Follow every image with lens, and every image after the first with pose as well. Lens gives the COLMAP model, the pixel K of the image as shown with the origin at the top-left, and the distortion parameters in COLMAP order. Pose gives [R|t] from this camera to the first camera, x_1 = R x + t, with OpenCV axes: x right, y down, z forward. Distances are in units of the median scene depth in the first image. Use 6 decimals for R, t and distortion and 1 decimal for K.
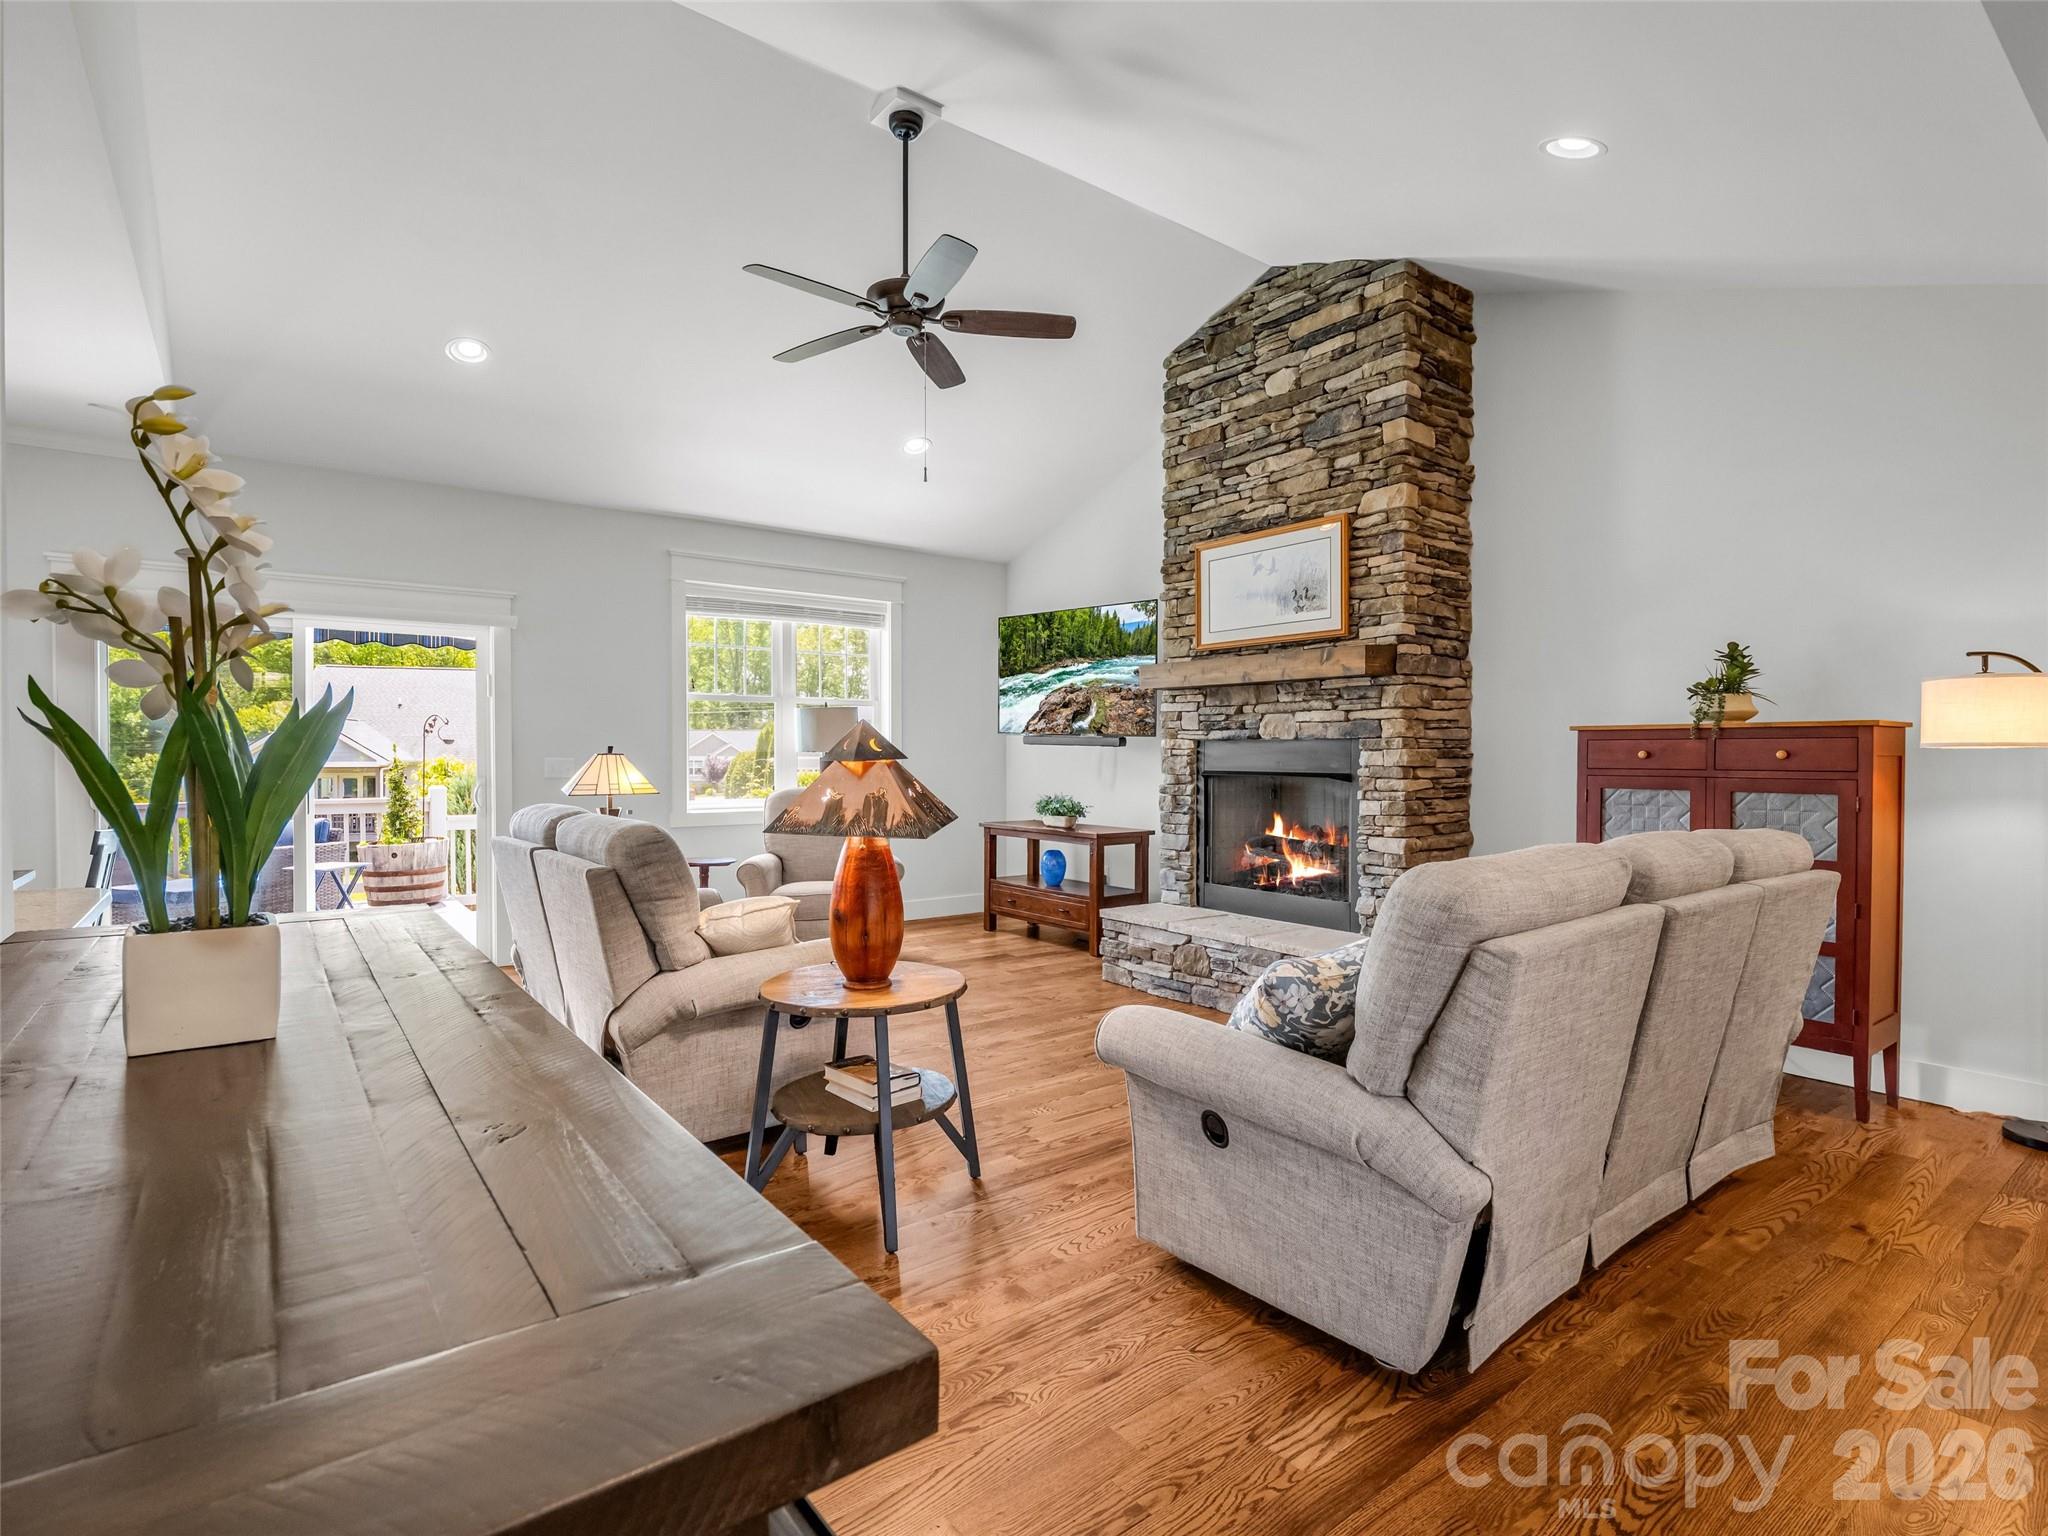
lens RADIAL K [[998.5, 0, 976.4], [0, 998.5, 768.0], [0, 0, 1]] dist [-0.003861, -0.000485]
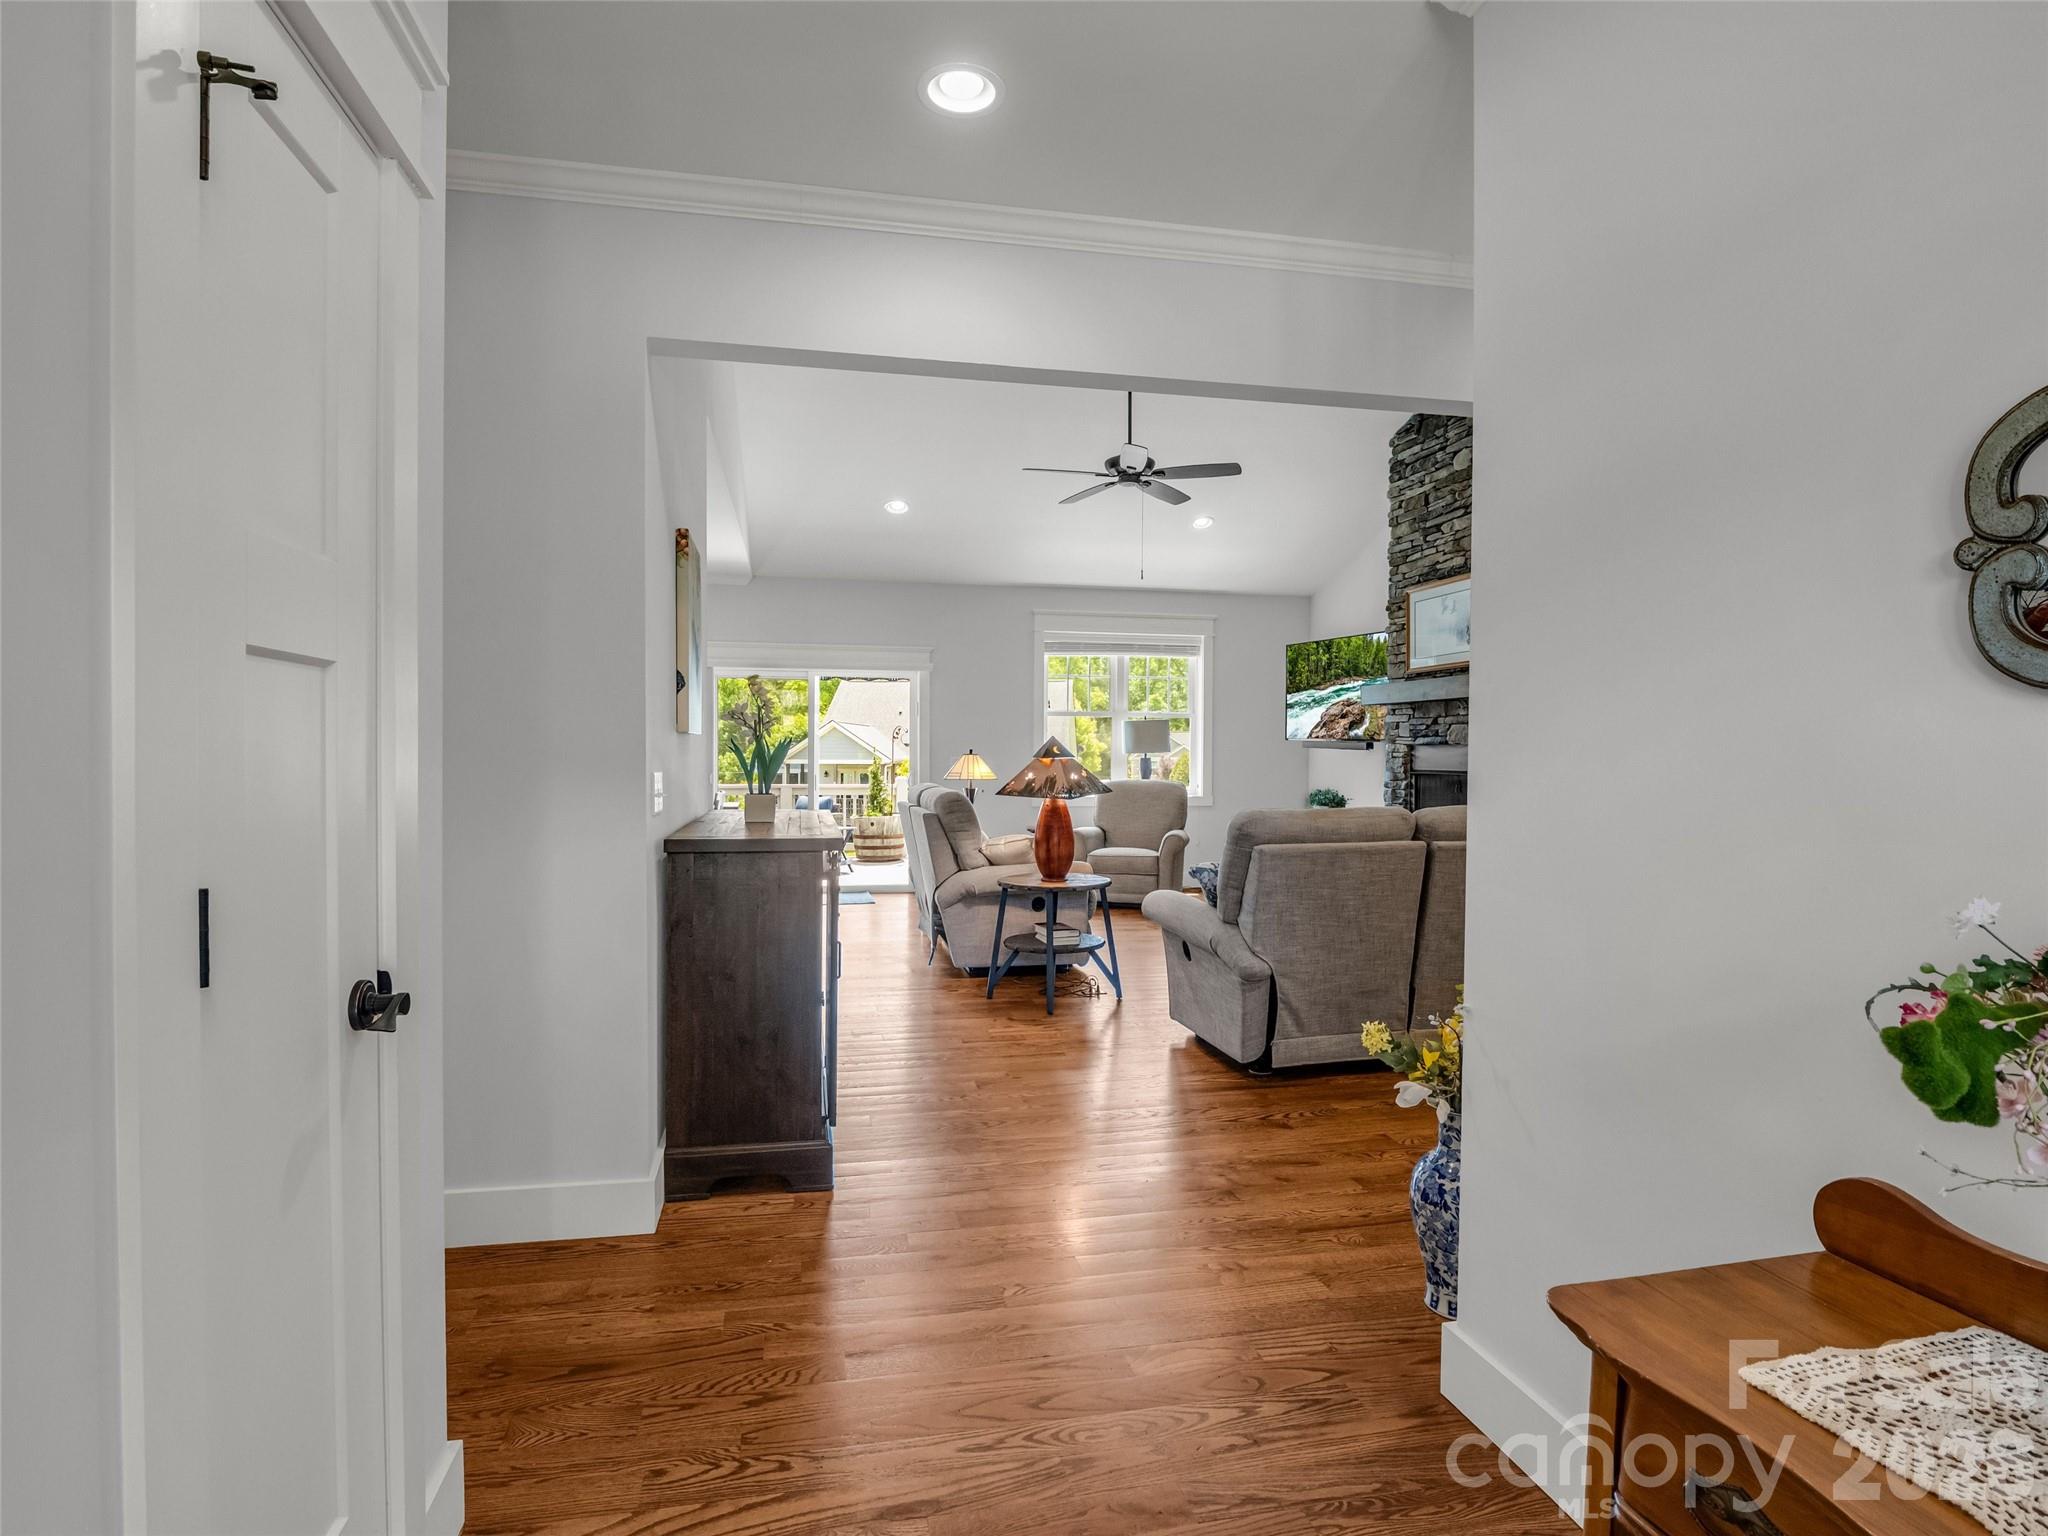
lens RADIAL K [[998.5, 0, 976.4], [0, 998.5, 768.0], [0, 0, 1]] dist [-0.003861, -0.000485]
pose [[0.898668, 0.009923, -0.438517, 0.281372], [-0.010664, 0.999943, 0.000772, 0.005490], [0.438500, 0.003983, 0.898722, -0.354858]]
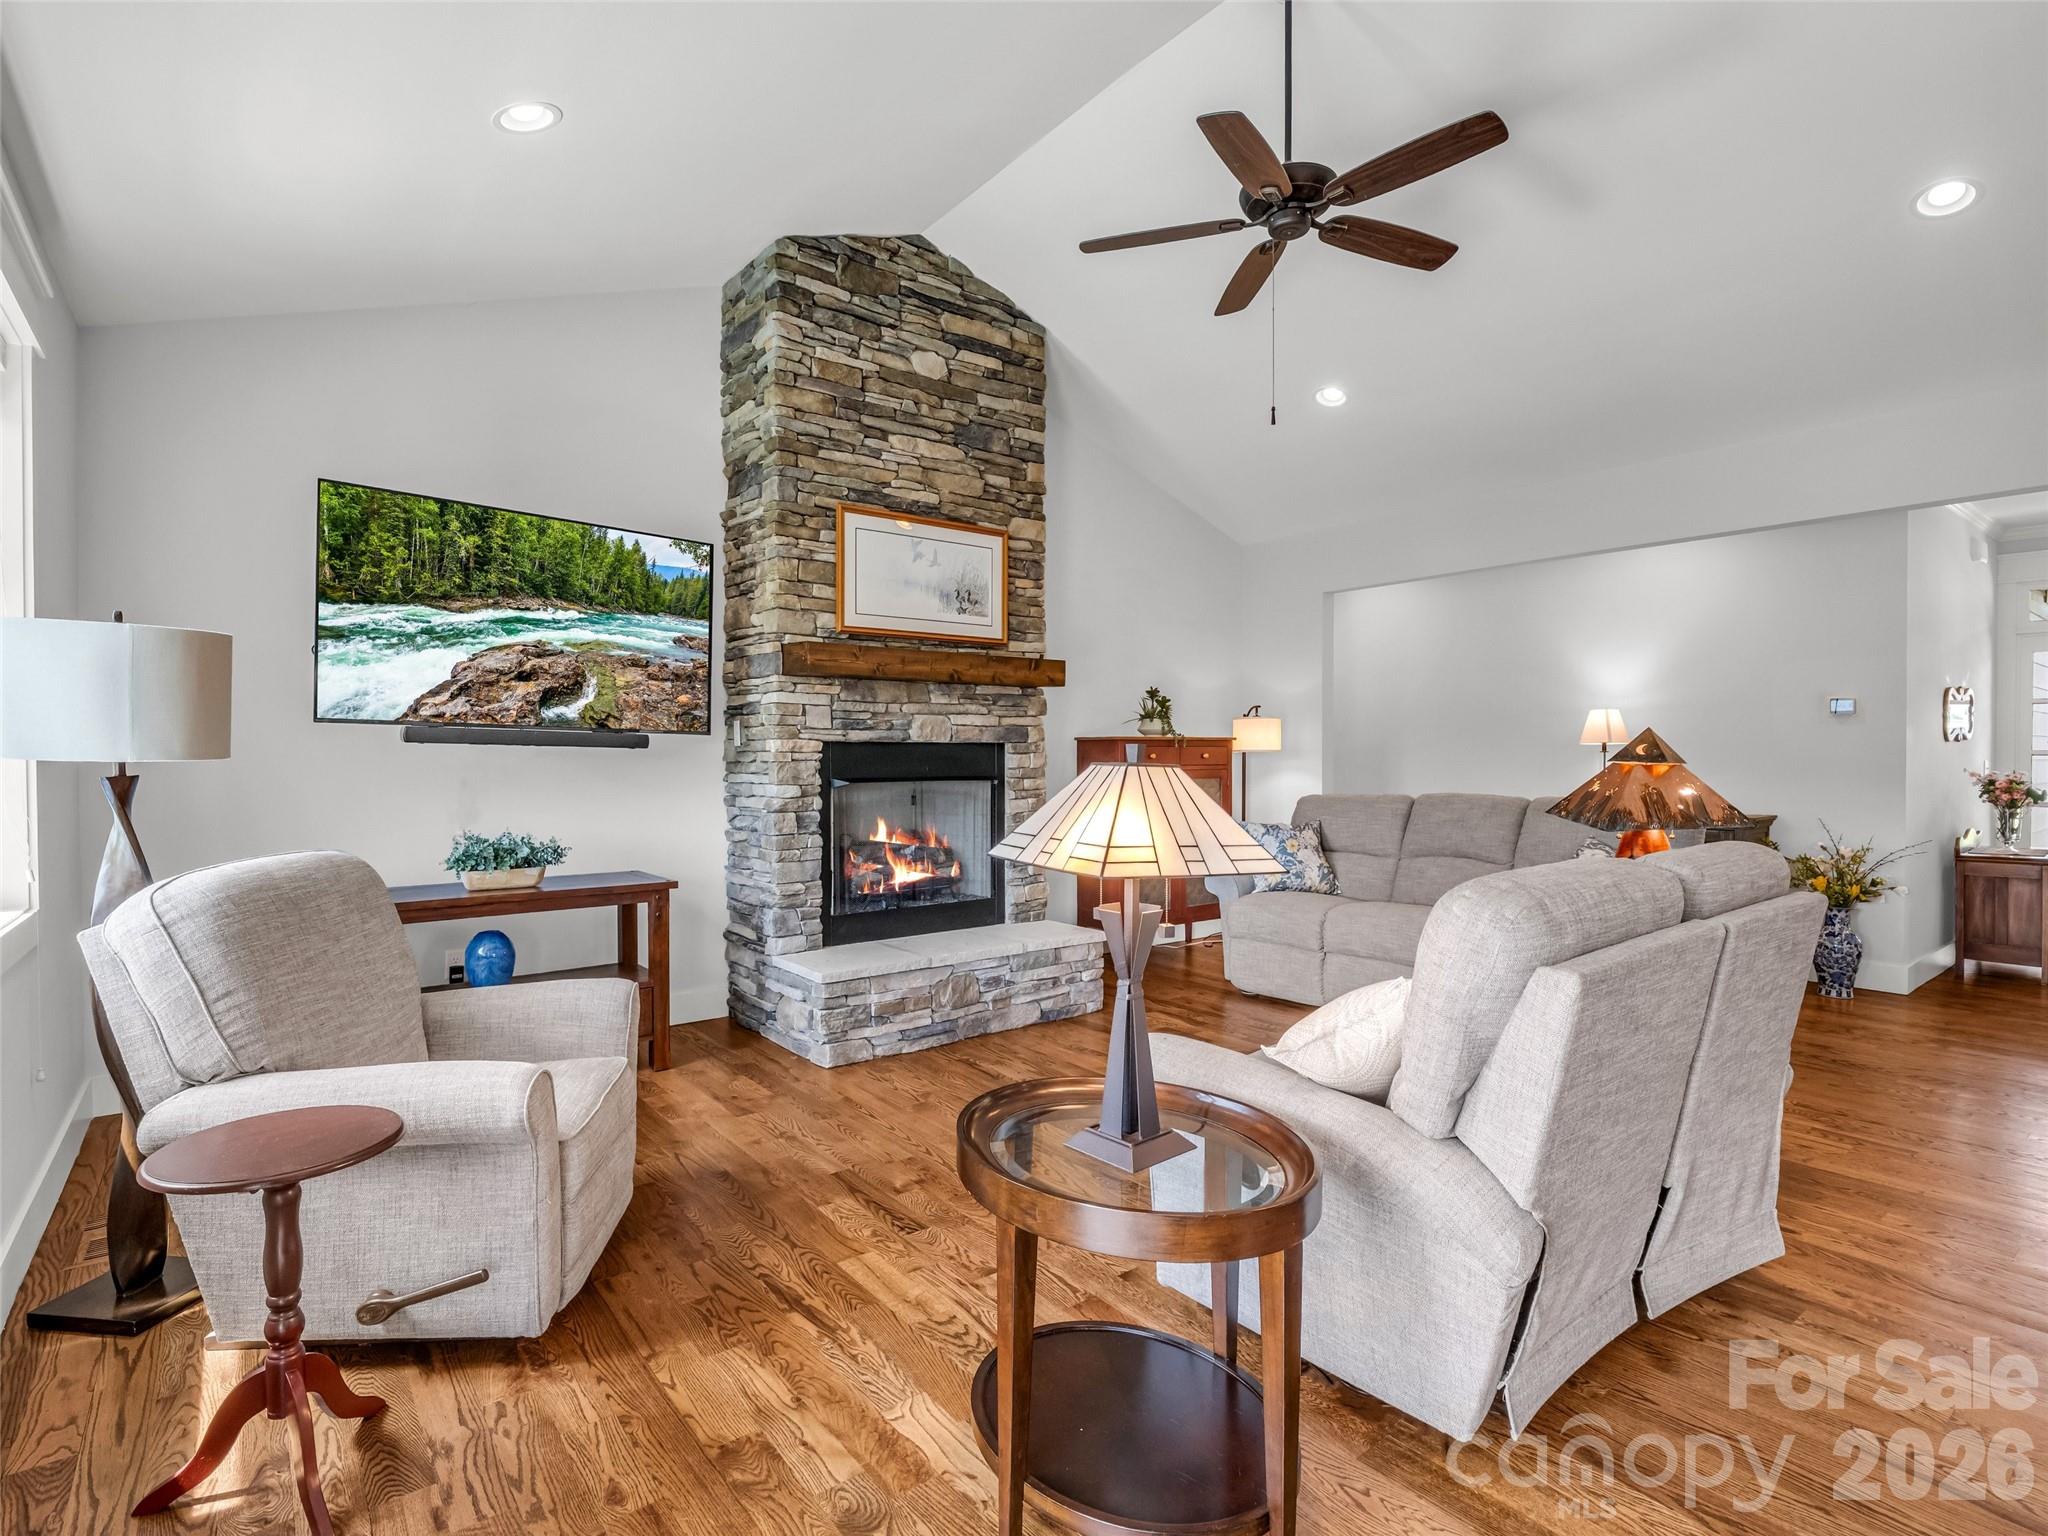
lens RADIAL K [[1053.8, 0, 1036.9], [0, 1053.8, 772.2], [0, 0, 1]] dist [0.001312, -0.016298]
pose [[-0.050642, -0.012156, 0.998643, -0.639296], [0.019901, 0.999715, 0.013179, -0.010827], [-0.998519, 0.020541, -0.050385, 0.871328]]
